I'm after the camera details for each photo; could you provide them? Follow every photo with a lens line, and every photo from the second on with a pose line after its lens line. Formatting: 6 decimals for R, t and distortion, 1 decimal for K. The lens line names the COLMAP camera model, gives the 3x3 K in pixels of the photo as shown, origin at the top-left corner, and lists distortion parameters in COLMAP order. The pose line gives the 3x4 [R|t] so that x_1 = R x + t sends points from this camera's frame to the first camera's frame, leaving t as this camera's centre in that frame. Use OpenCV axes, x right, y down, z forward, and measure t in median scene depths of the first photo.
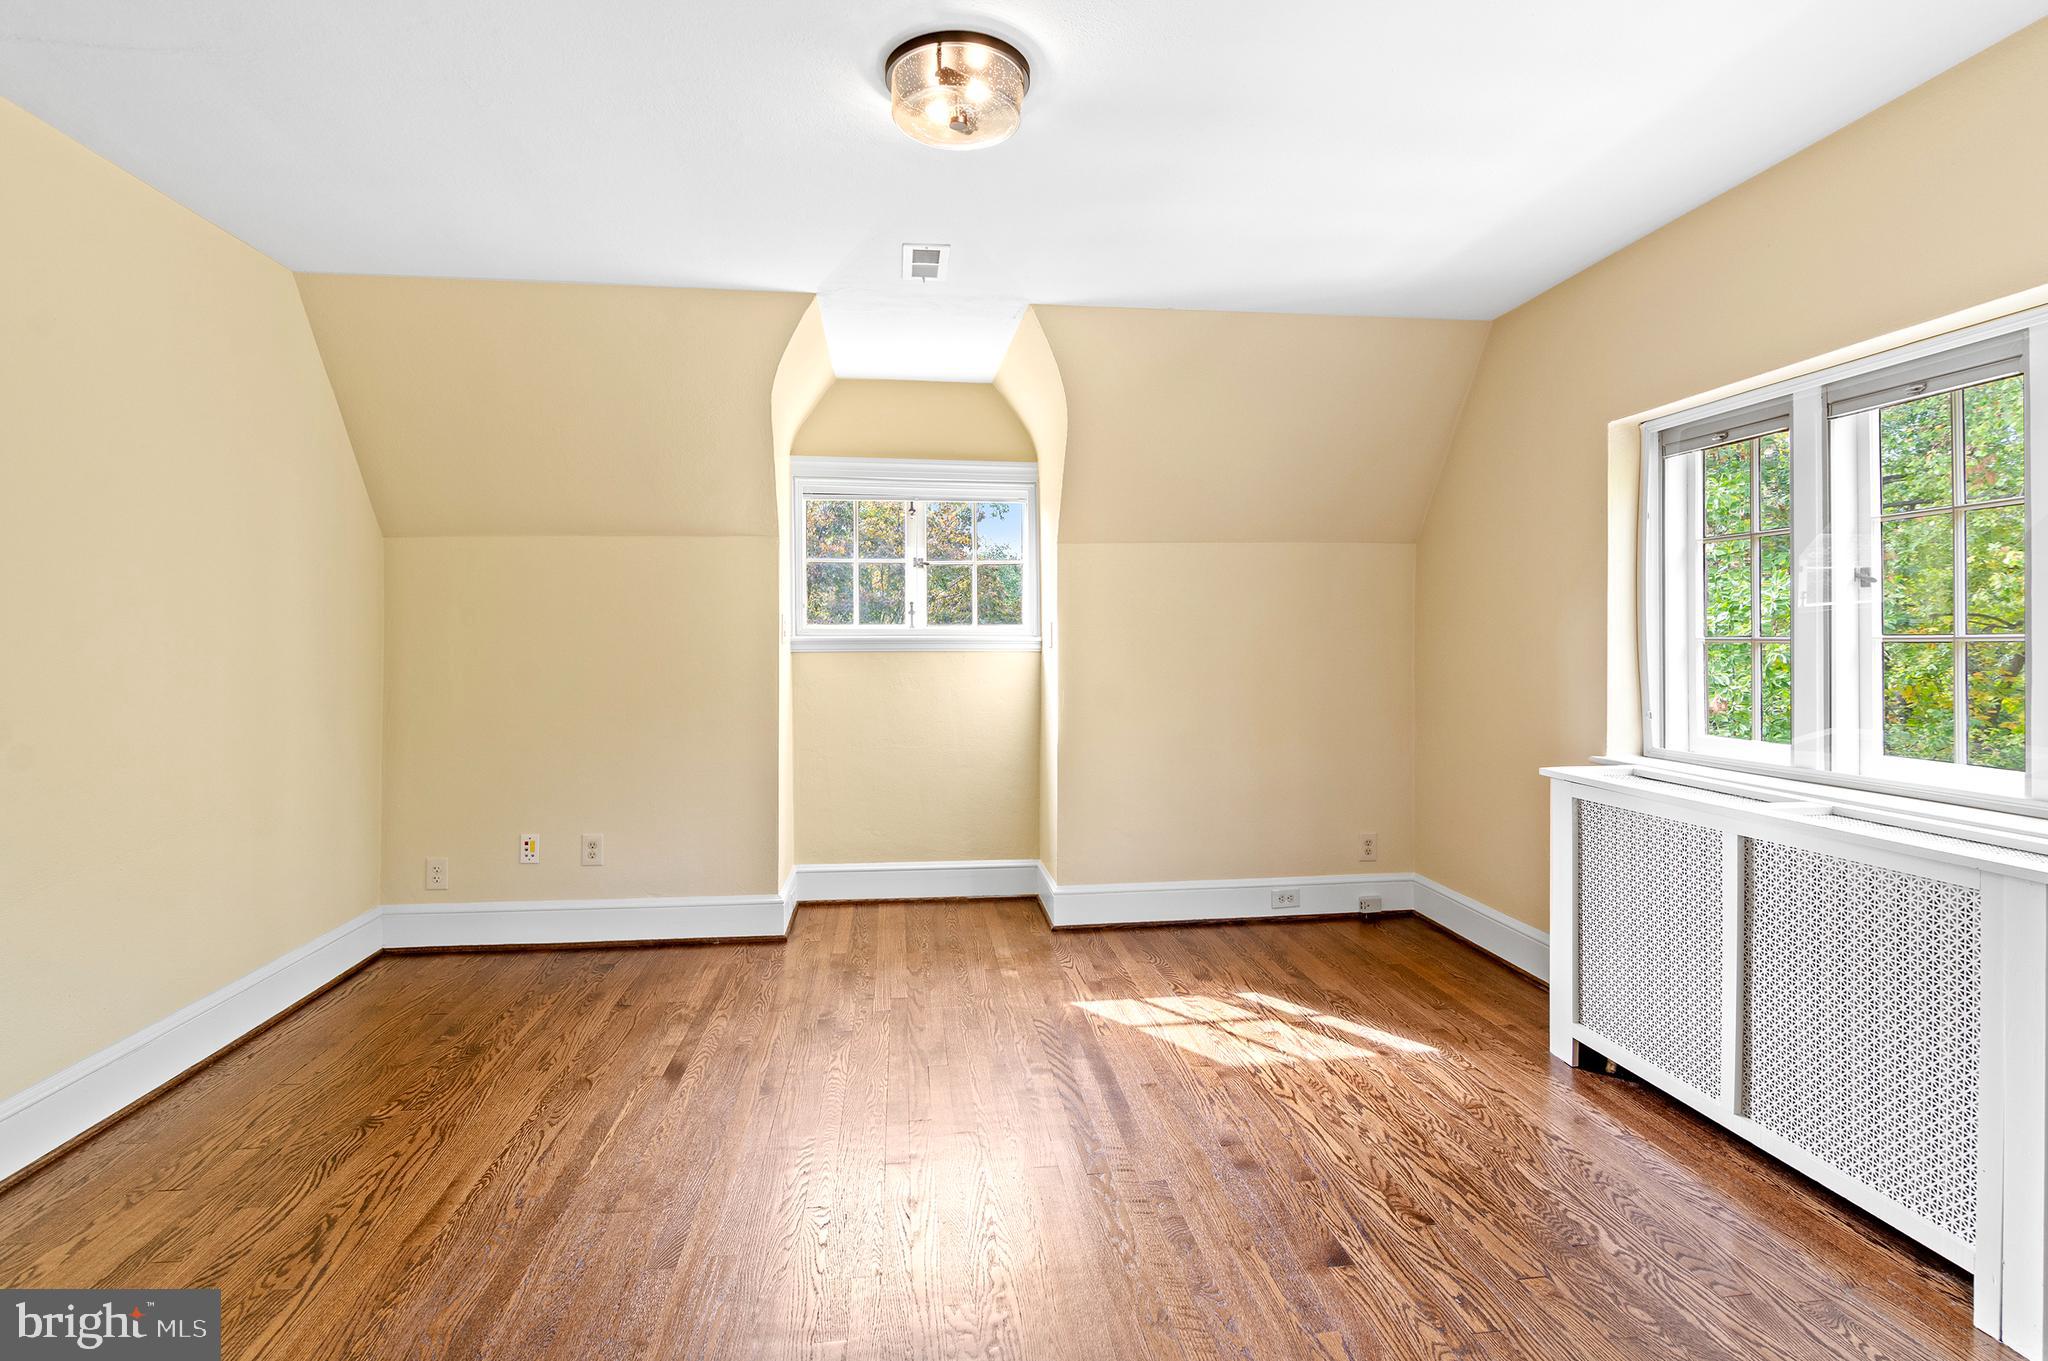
lens RADIAL K [[970.0, 0, 1033.5], [0, 970.0, 666.0], [0, 0, 1]] dist [-0.001936, -0.001110]
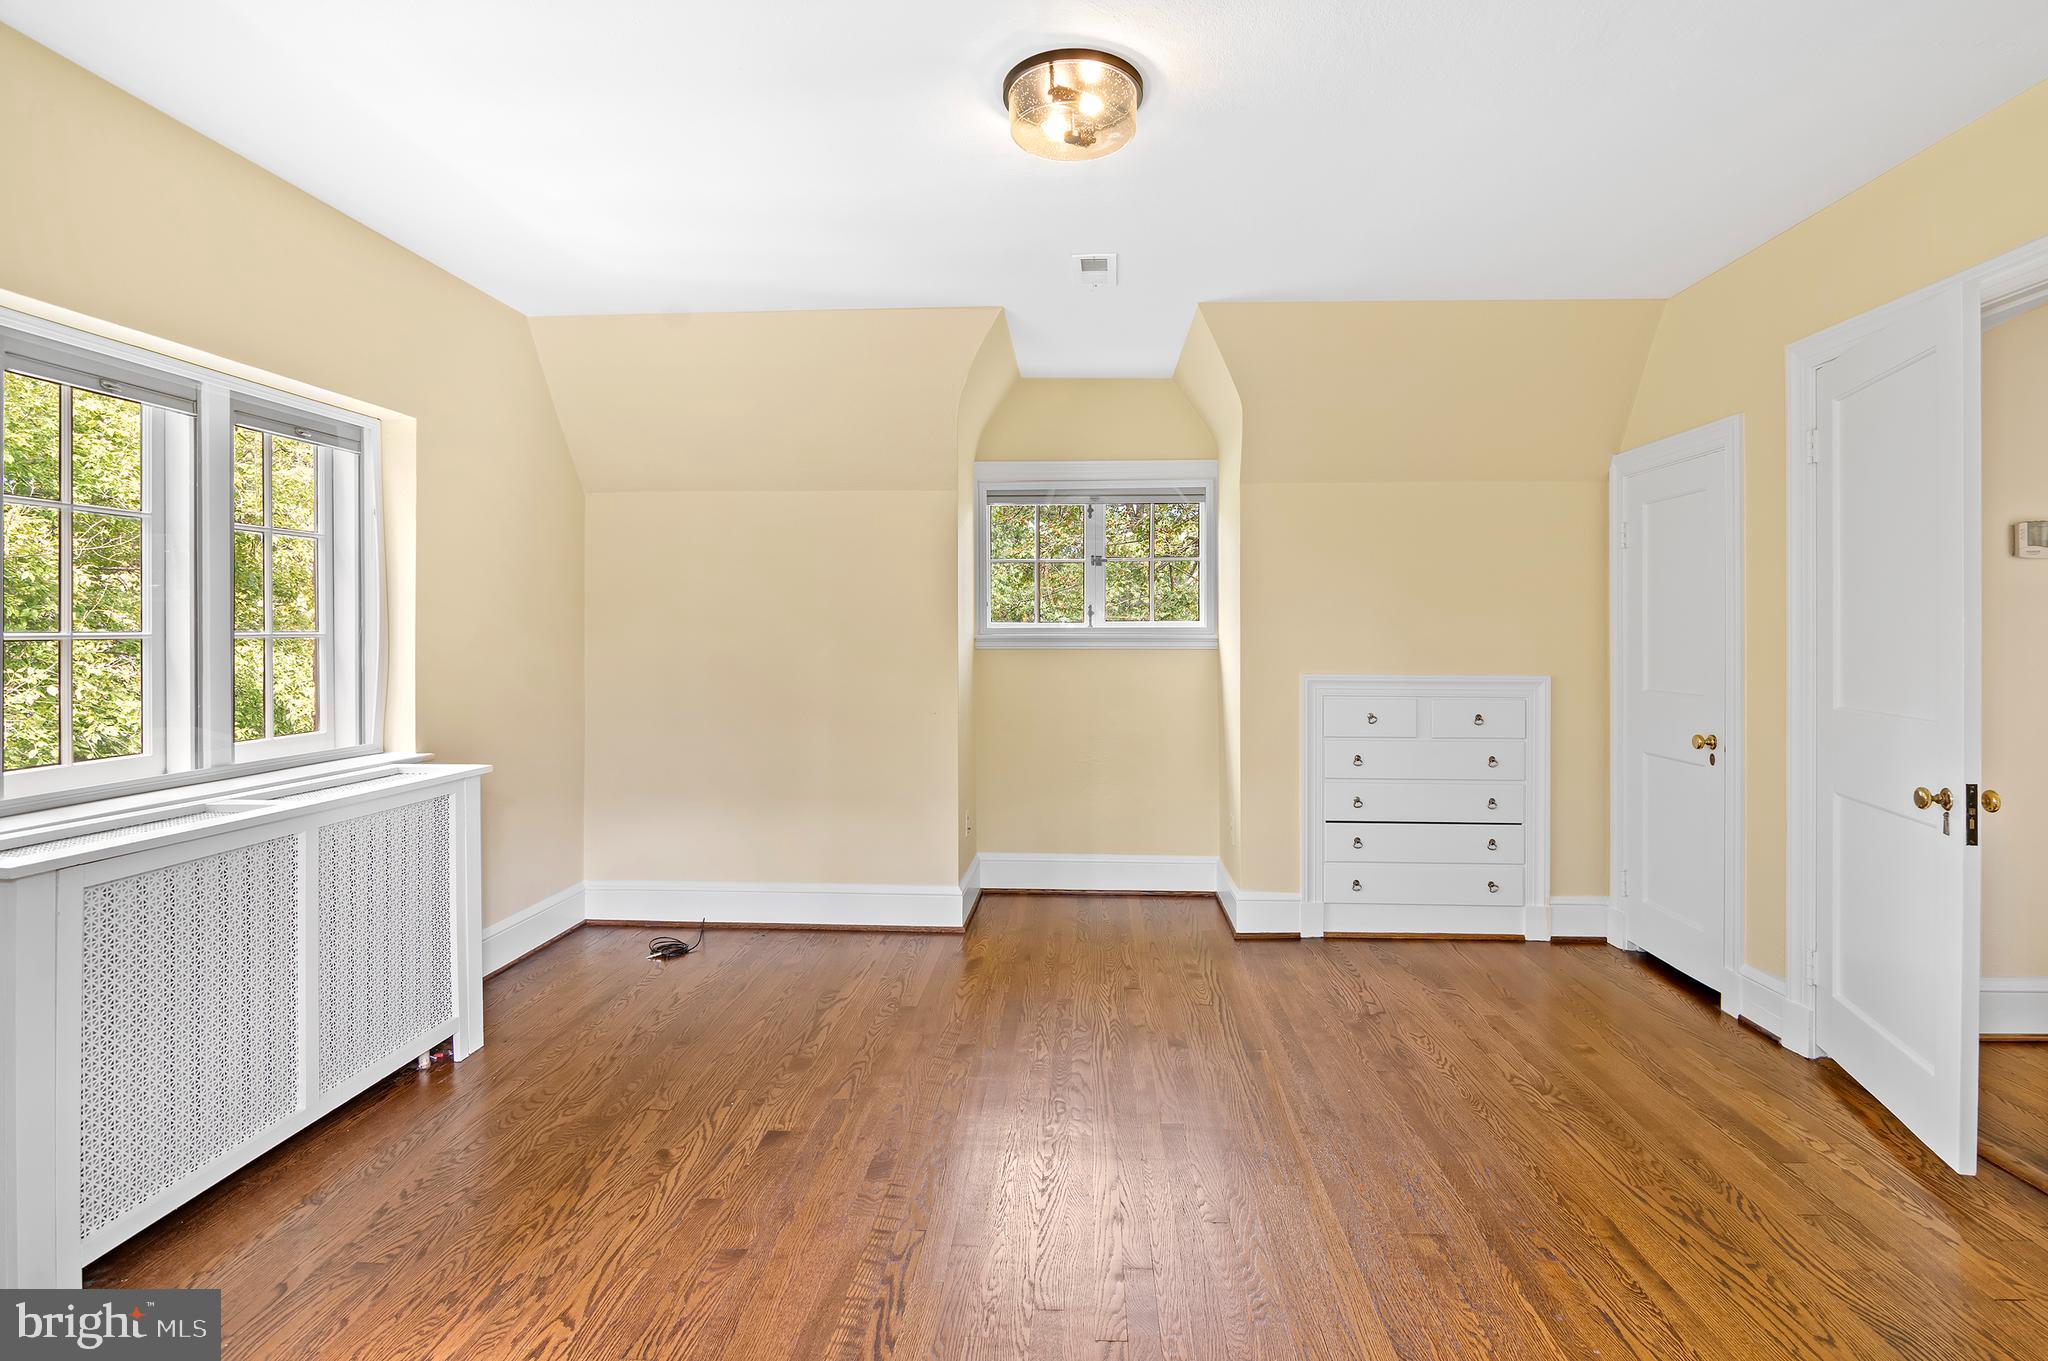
lens RADIAL K [[1016.9, 0, 1028.9], [0, 1016.9, 606.8], [0, 0, 1]] dist [-0.001463, -0.002750]
pose [[-0.981724, 0.007732, 0.190155, -0.234986], [0.007149, 0.999967, -0.003750, -0.053682], [-0.190178, -0.002322, -0.981747, 2.015165]]
